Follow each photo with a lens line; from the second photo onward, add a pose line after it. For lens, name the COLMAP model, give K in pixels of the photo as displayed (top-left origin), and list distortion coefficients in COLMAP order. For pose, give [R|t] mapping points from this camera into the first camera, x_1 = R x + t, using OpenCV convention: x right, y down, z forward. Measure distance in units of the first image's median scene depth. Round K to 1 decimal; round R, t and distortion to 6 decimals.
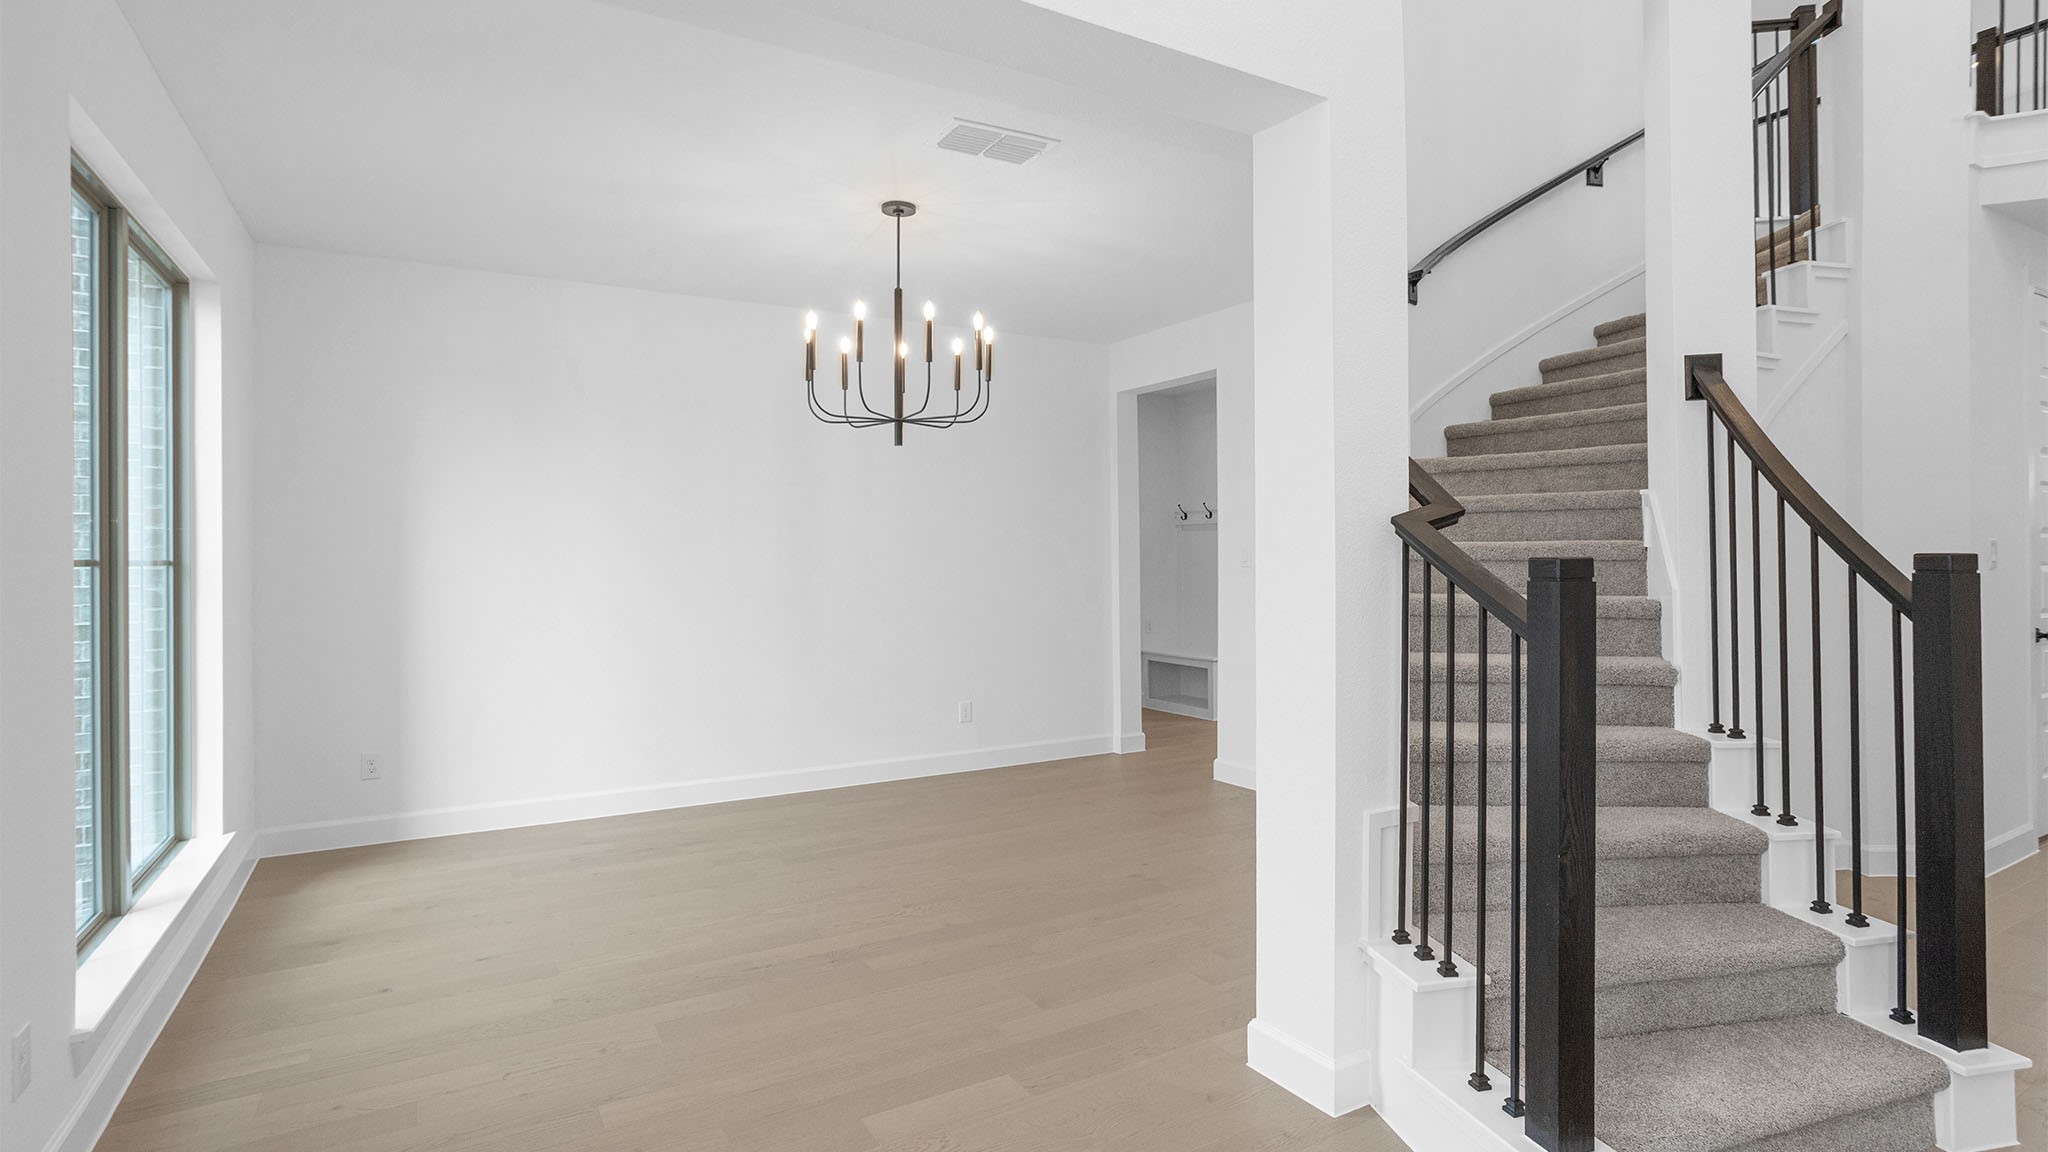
lens RADIAL K [[1009.1, 0, 1028.9], [0, 1009.1, 516.8], [0, 0, 1]] dist [-0.000835, -0.001327]
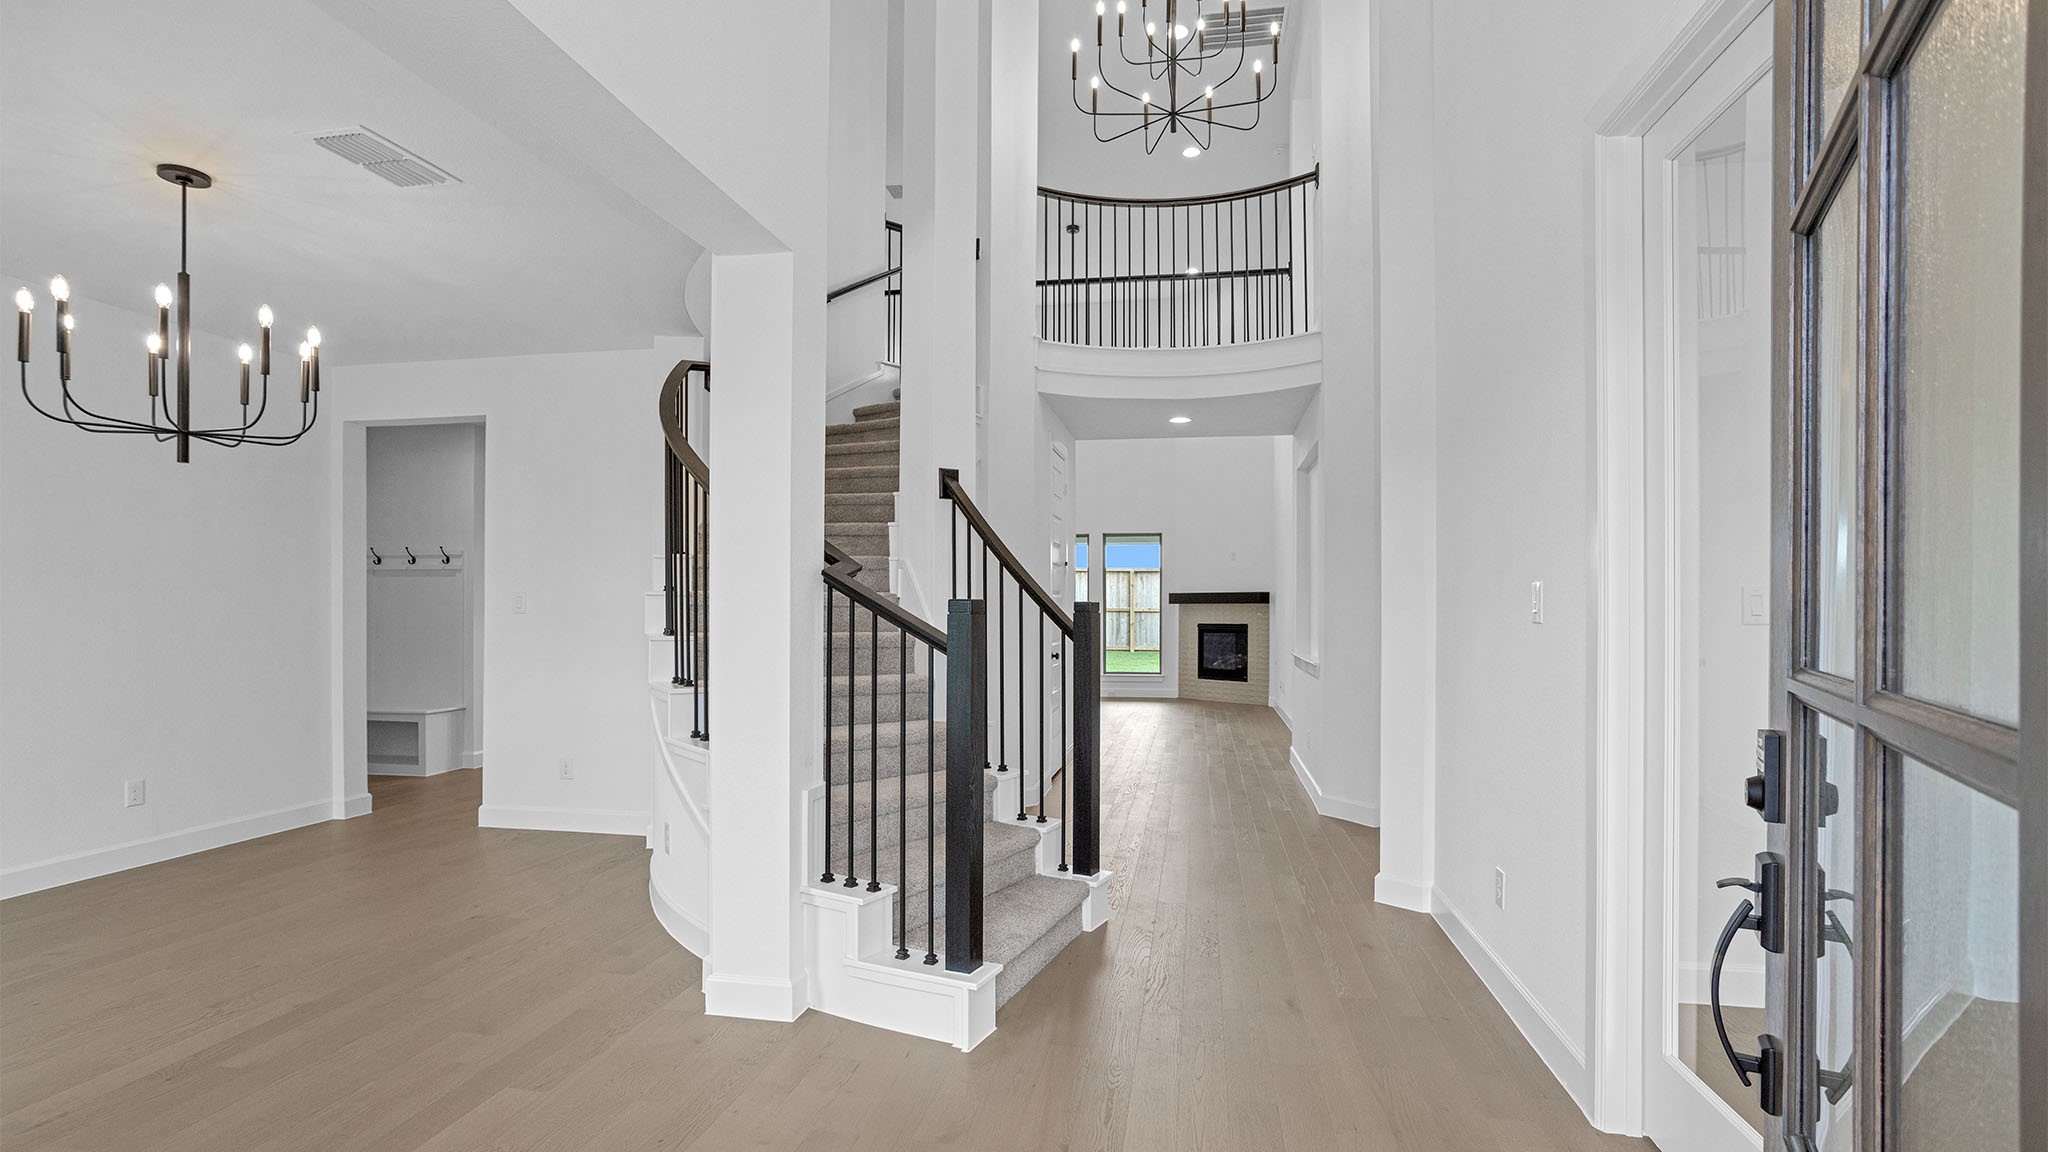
lens RADIAL K [[985.5, 0, 1022.8], [0, 985.5, 564.9], [0, 0, 1]] dist [-0.054416, 0.033634]
pose [[0.660216, 0.043071, 0.749840, -0.431848], [-0.039739, 0.998959, -0.022391, 0.005025], [-0.750024, -0.015015, 0.661241, -0.069240]]
